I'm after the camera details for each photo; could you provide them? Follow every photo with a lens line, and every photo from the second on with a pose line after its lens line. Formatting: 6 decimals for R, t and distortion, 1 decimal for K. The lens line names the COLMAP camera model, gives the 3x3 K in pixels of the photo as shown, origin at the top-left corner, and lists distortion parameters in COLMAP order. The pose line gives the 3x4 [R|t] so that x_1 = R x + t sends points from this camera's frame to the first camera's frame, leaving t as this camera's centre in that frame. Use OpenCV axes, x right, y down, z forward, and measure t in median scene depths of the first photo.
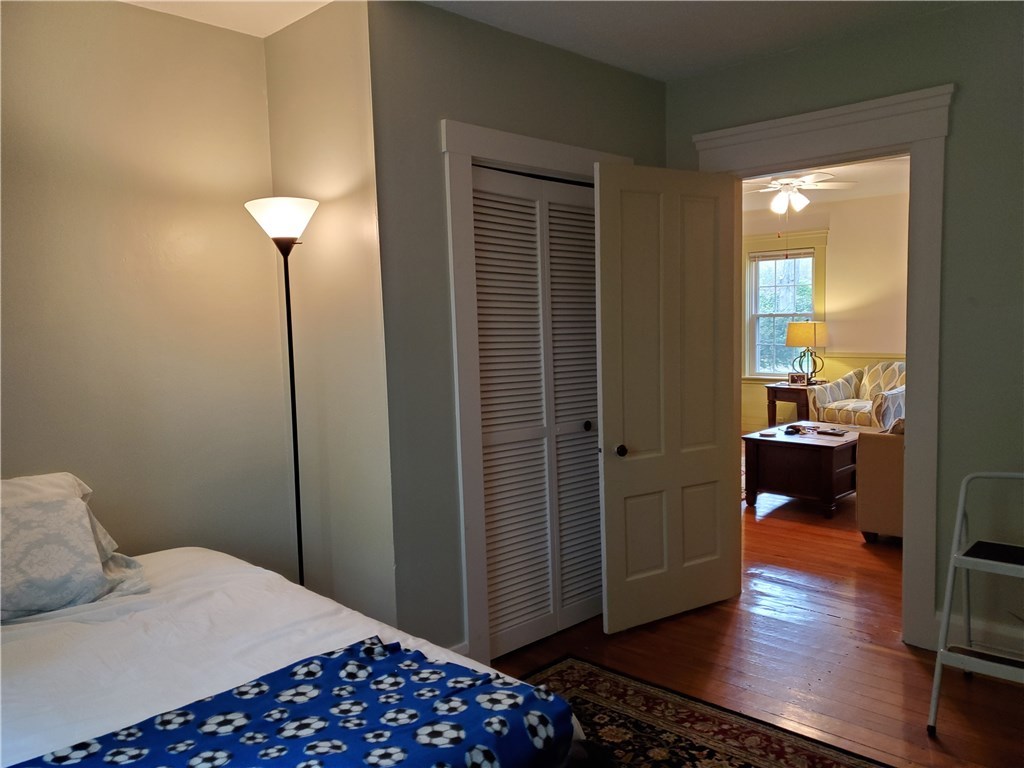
lens RADIAL K [[776.1, 0, 511.7], [0, 776.1, 384.8], [0, 0, 1]] dist [0.002173, -0.002284]
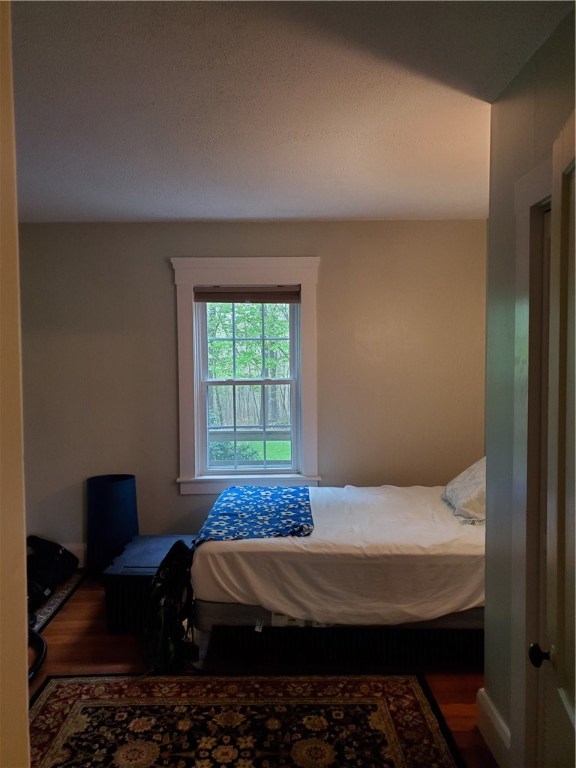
lens RADIAL K [[582.1, 0, 289.3], [0, 582.1, 385.1], [0, 0, 1]] dist [0.002173, -0.002284]
pose [[-0.725538, 0.049097, -0.686429, 0.649539], [-0.012898, 0.996306, 0.084894, -0.137761], [0.688061, 0.070448, -0.722225, 1.487138]]
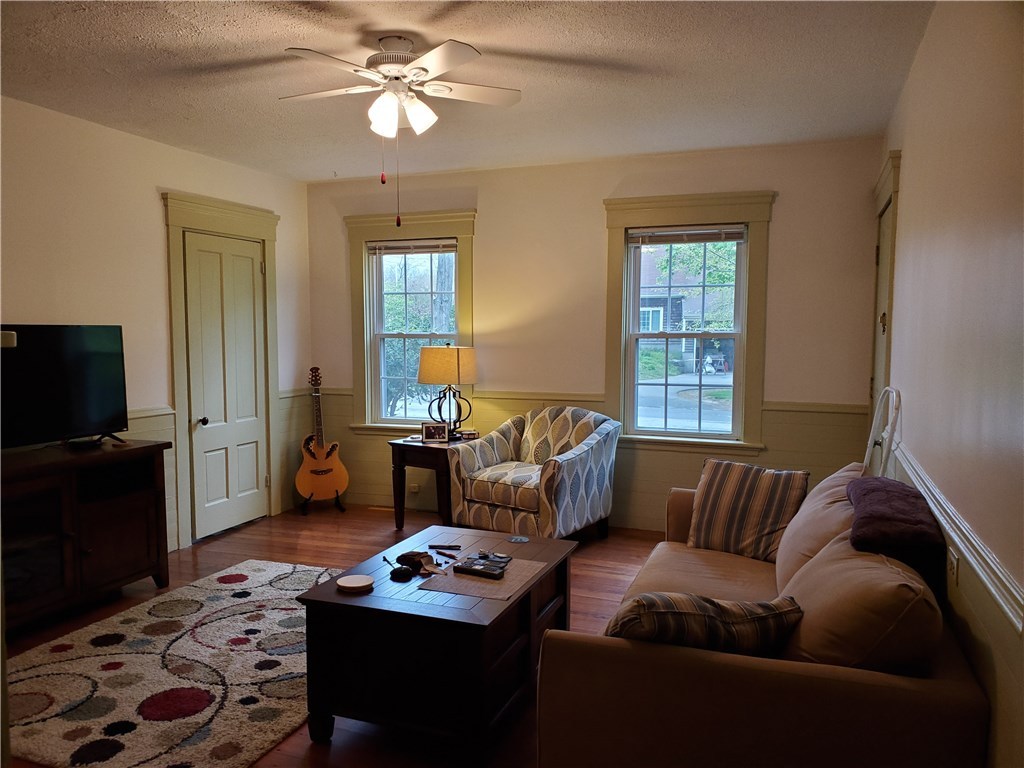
lens RADIAL K [[776.1, 0, 511.9], [0, 776.1, 388.2], [0, 0, 1]] dist [0.002173, -0.002284]
pose [[0.910986, -0.002406, 0.412429, 0.159128], [0.010935, 0.999772, -0.018321, -0.032852], [-0.412291, 0.021200, 0.910805, 0.378968]]
